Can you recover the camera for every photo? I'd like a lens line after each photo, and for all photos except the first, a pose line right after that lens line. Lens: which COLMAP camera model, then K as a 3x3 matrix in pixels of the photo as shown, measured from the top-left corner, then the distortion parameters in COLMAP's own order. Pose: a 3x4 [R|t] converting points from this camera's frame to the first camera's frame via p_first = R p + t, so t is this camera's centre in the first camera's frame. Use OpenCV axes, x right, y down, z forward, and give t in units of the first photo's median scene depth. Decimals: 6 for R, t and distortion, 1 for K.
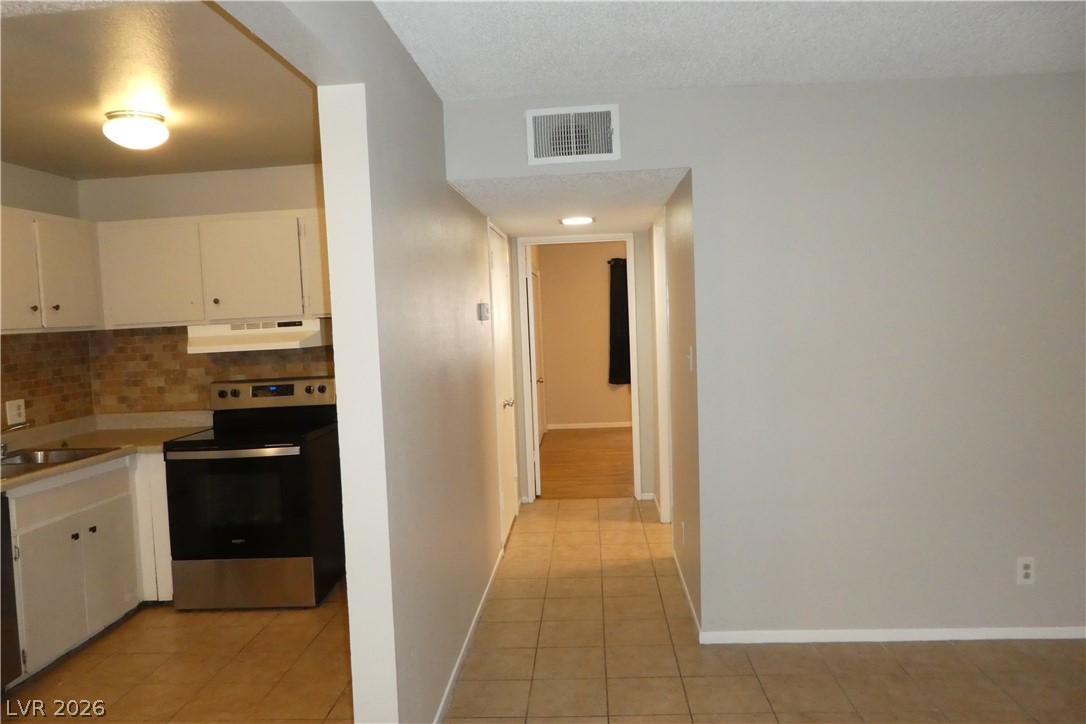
lens RADIAL K [[775.8, 0, 556.6], [0, 775.8, 343.8], [0, 0, 1]] dist [-0.029875, 0.000867]
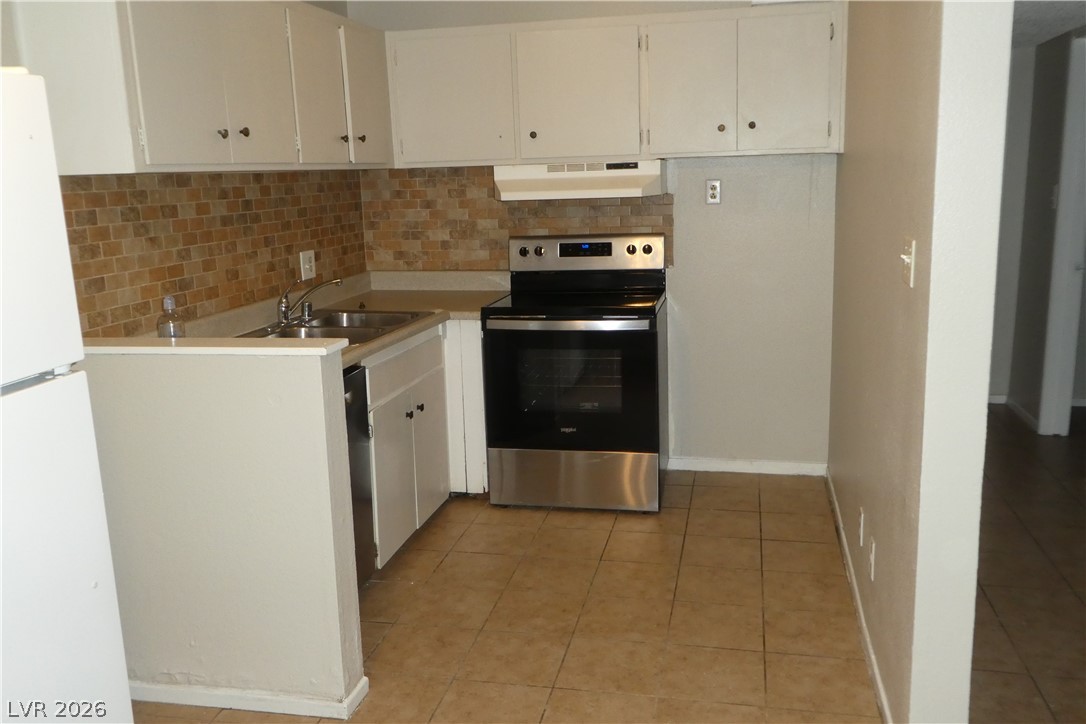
lens RADIAL K [[927.7, 0, 562.5], [0, 927.7, 342.0], [0, 0, 1]] dist [0.017038, -0.004168]
pose [[0.989023, 0.045432, -0.140605, -0.262403], [-0.024474, 0.988783, 0.147338, 0.014293], [0.145722, -0.142280, 0.979041, 0.029674]]
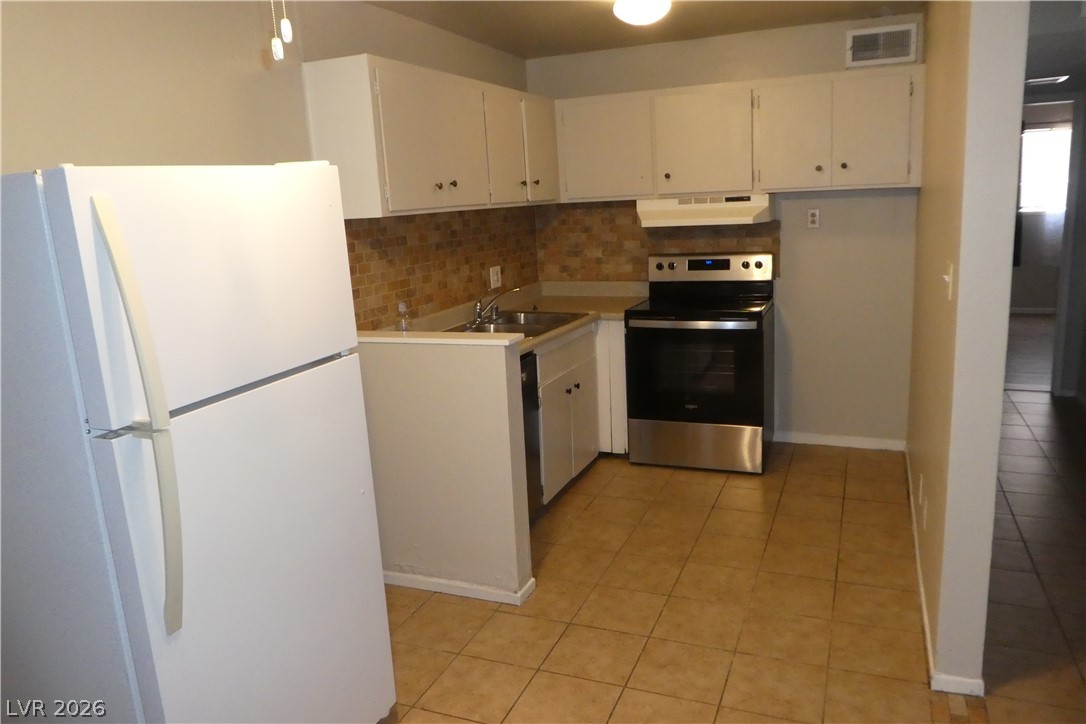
lens RADIAL K [[775.8, 0, 562.5], [0, 775.8, 346.1], [0, 0, 1]] dist [-0.029875, 0.000867]
pose [[0.947462, 0.063894, -0.313422, -0.233236], [-0.012117, 0.986313, 0.164441, 0.000385], [0.319639, -0.152004, 0.935268, -0.041615]]
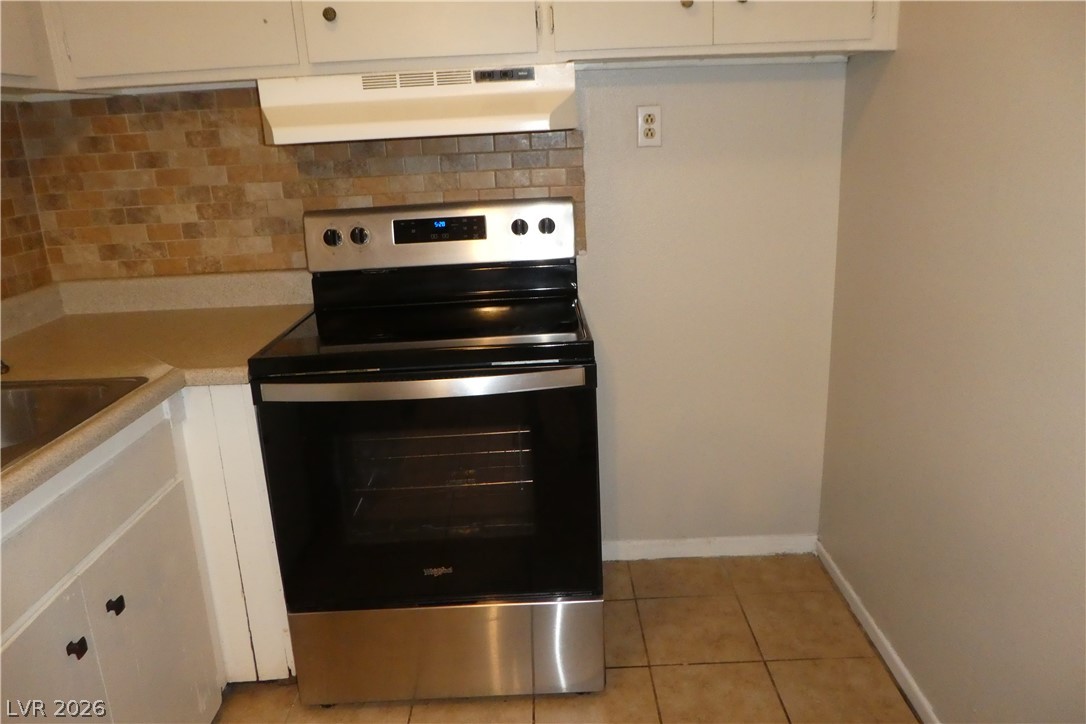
lens RADIAL K [[775.8, 0, 549.1], [0, 775.8, 354.3], [0, 0, 1]] dist [-0.029875, 0.000867]
pose [[0.998037, -0.013752, 0.061101, -0.346957], [-0.000668, 0.973201, 0.229955, 0.026877], [-0.062626, -0.229544, 0.971281, 0.542765]]
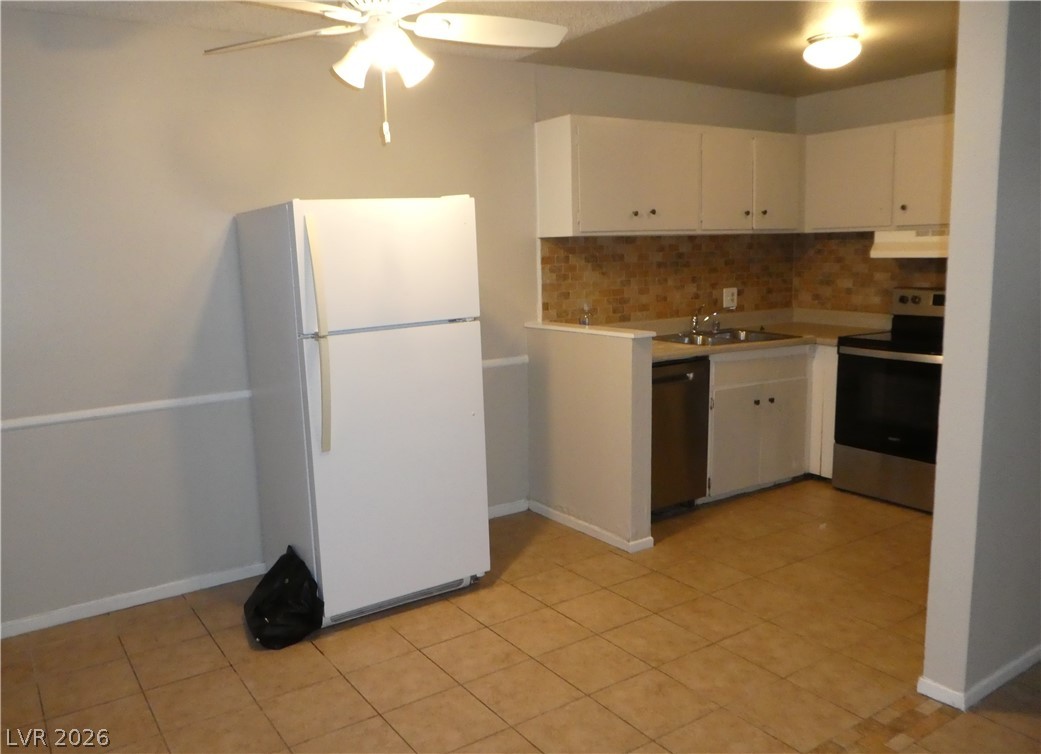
lens RADIAL K [[830.4, 0, 512.6], [0, 830.4, 360.5], [0, 0, 1]] dist [-0.039722, 0.016205]
pose [[0.603487, 0.143572, -0.784341, 0.130059], [-0.042441, 0.988046, 0.148205, 0.005445], [0.796243, -0.056152, 0.602366, -0.081094]]
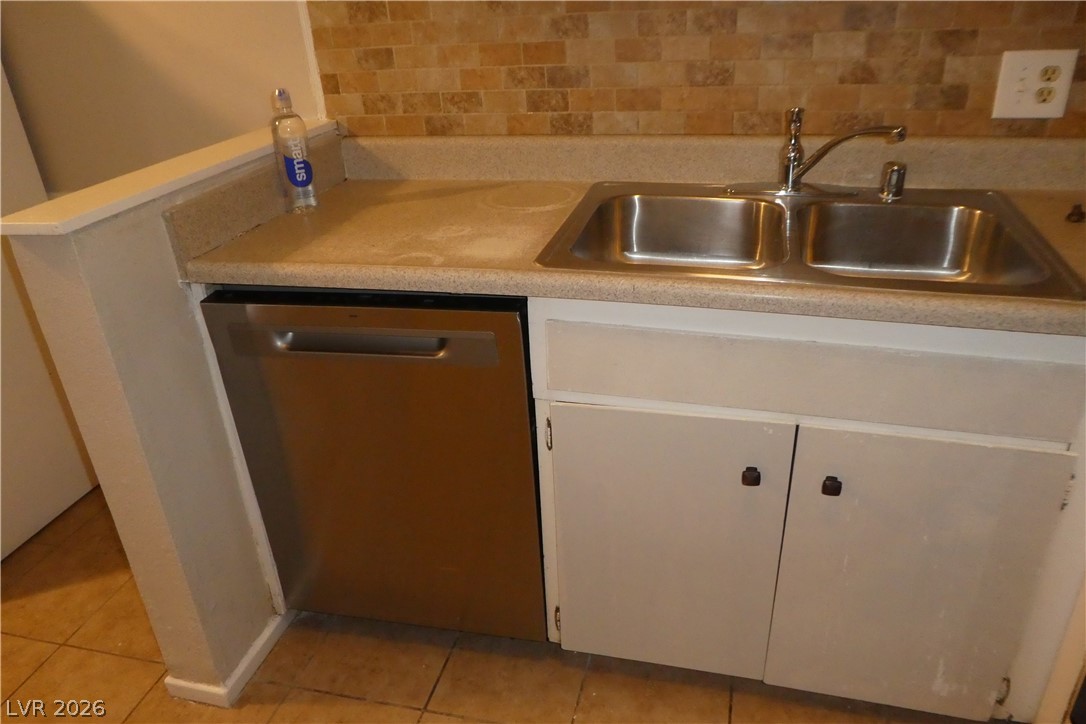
lens RADIAL K [[775.8, 0, 546.6], [0, 775.8, 367.3], [0, 0, 1]] dist [-0.029875, 0.000867]
pose [[-0.213936, 0.492215, -0.843775, -0.263105], [0.020862, 0.865878, 0.499820, 0.017230], [0.976625, 0.089326, -0.195511, 0.789192]]
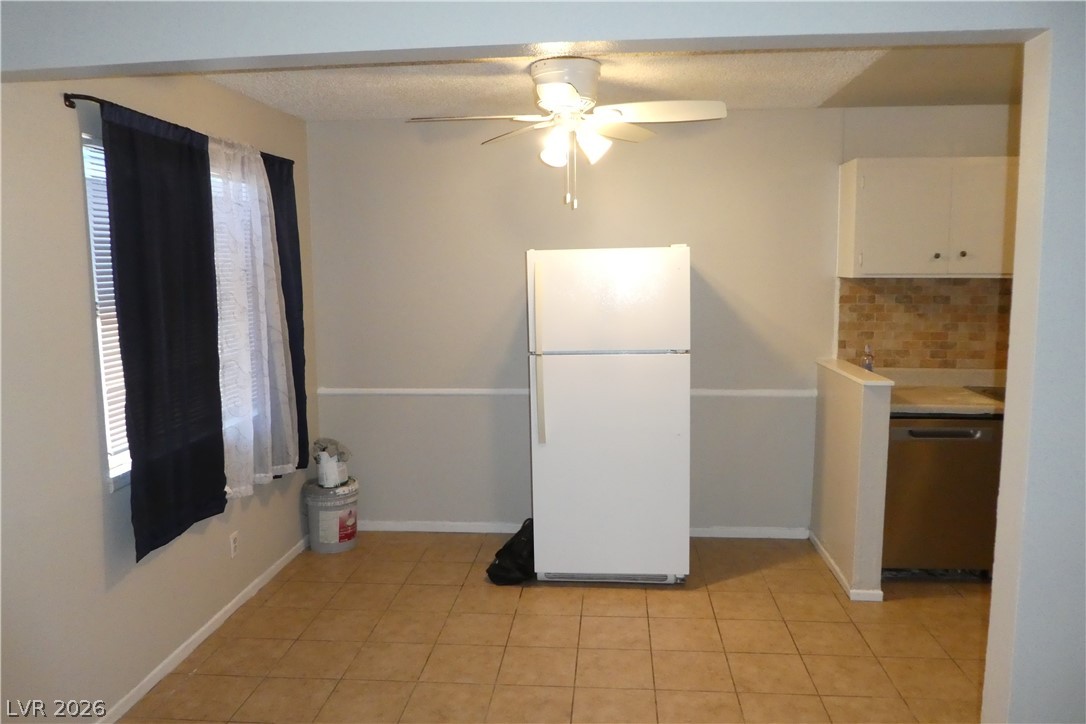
lens RADIAL K [[820.9, 0, 563.7], [0, 820.9, 347.3], [0, 0, 1]] dist [-0.038219, 0.000970]
pose [[-0.019895, 0.162152, -0.986565, 0.360783], [-0.046167, 0.985559, 0.162917, -0.057907], [0.998736, 0.048788, -0.012122, 0.239854]]
